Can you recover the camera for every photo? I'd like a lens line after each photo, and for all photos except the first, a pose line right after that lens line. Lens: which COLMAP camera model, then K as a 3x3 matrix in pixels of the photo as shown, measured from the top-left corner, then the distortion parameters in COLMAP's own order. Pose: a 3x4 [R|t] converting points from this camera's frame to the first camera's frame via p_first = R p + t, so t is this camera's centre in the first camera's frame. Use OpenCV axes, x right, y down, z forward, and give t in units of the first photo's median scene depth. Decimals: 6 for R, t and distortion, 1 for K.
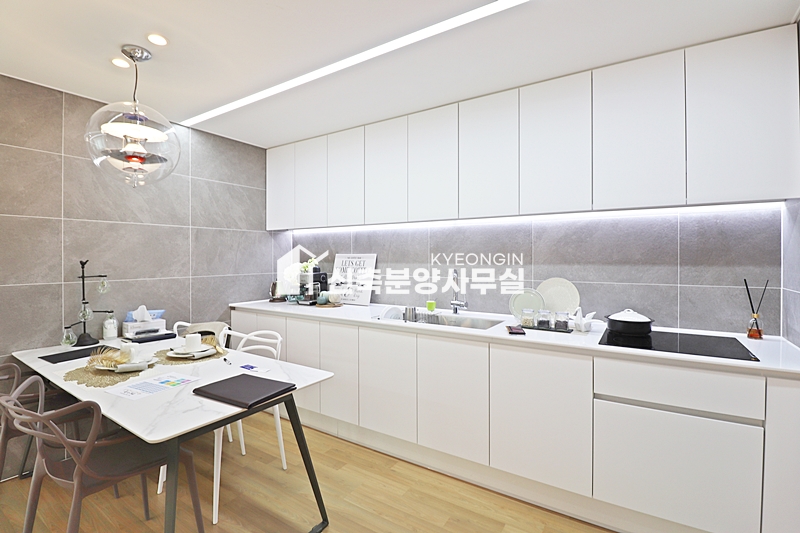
lens RADIAL K [[375.4, 0, 397.7], [0, 375.4, 259.7], [0, 0, 1]] dist [-0.015380, -0.000604]
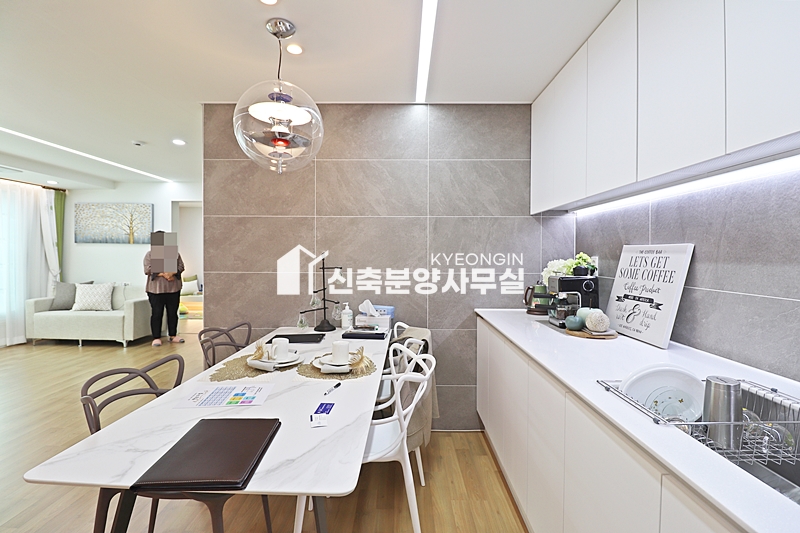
lens RADIAL K [[367.7, 0, 398.2], [0, 367.7, 260.4], [0, 0, 1]] dist [-0.001797, -0.014125]
pose [[0.537106, 0.018557, -0.843310, 0.166462], [-0.011057, 0.999827, 0.014958, 0.004534], [0.843442, 0.001291, 0.537219, 0.536570]]
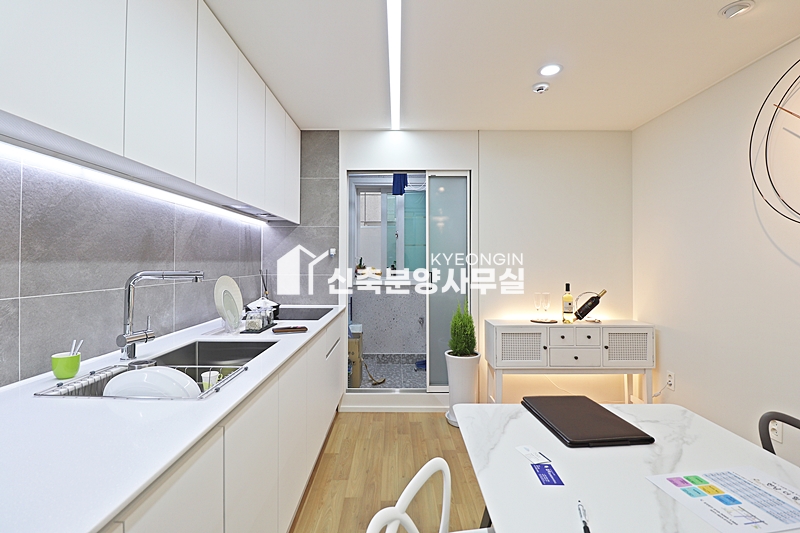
lens RADIAL K [[381.3, 0, 398.3], [0, 381.3, 259.2], [0, 0, 1]] dist [-0.001356, -0.013555]
pose [[-0.552664, 0.005670, 0.833385, -0.496569], [0.004530, 0.999983, -0.003799, 0.012413], [-0.833392, 0.001676, -0.552680, 1.012748]]
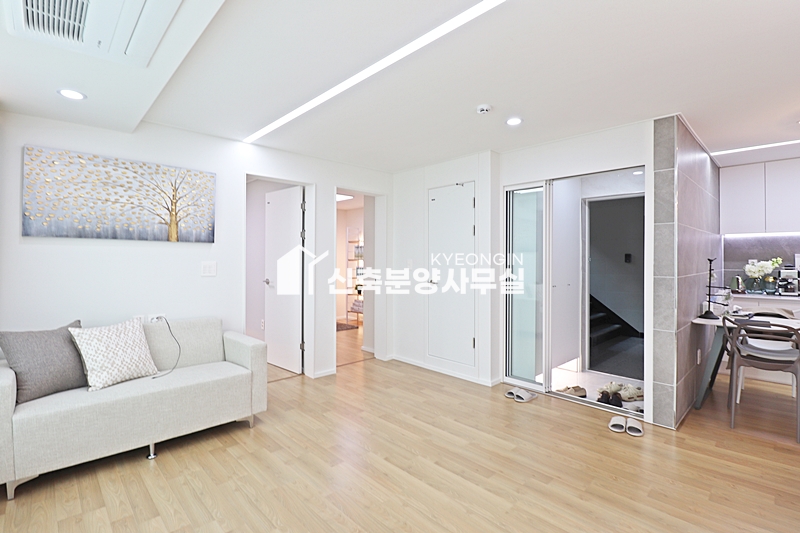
lens RADIAL K [[381.3, 0, 398.3], [0, 381.3, 259.2], [0, 0, 1]] dist [-0.001356, -0.013555]
pose [[0.972445, 0.001070, -0.233129, -1.477412], [-0.002752, 0.999972, -0.006890, 0.016828], [0.233115, 0.007342, 0.972421, -0.593647]]
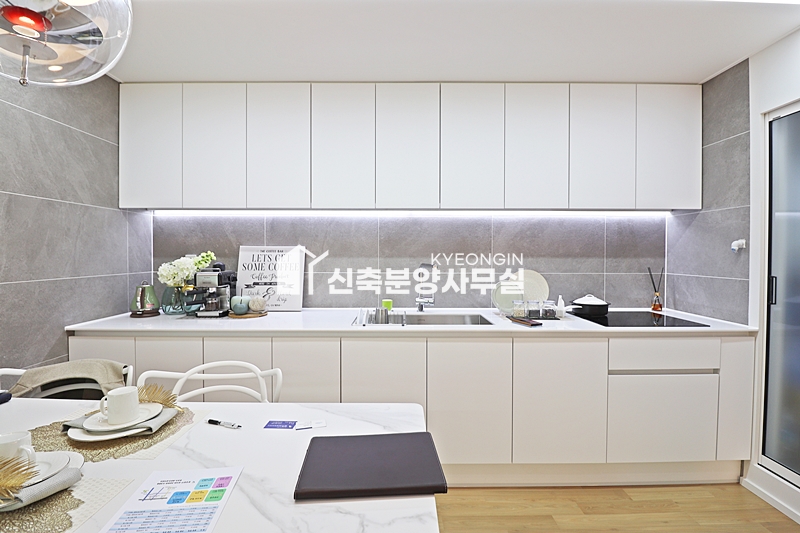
lens RADIAL K [[367.7, 0, 398.2], [0, 367.7, 260.4], [0, 0, 1]] dist [-0.001797, -0.014125]
pose [[0.836069, -0.006860, 0.548581, -0.403532], [0.000660, 0.999934, 0.011499, 0.007748], [-0.548623, -0.009252, 0.836019, 0.279655]]
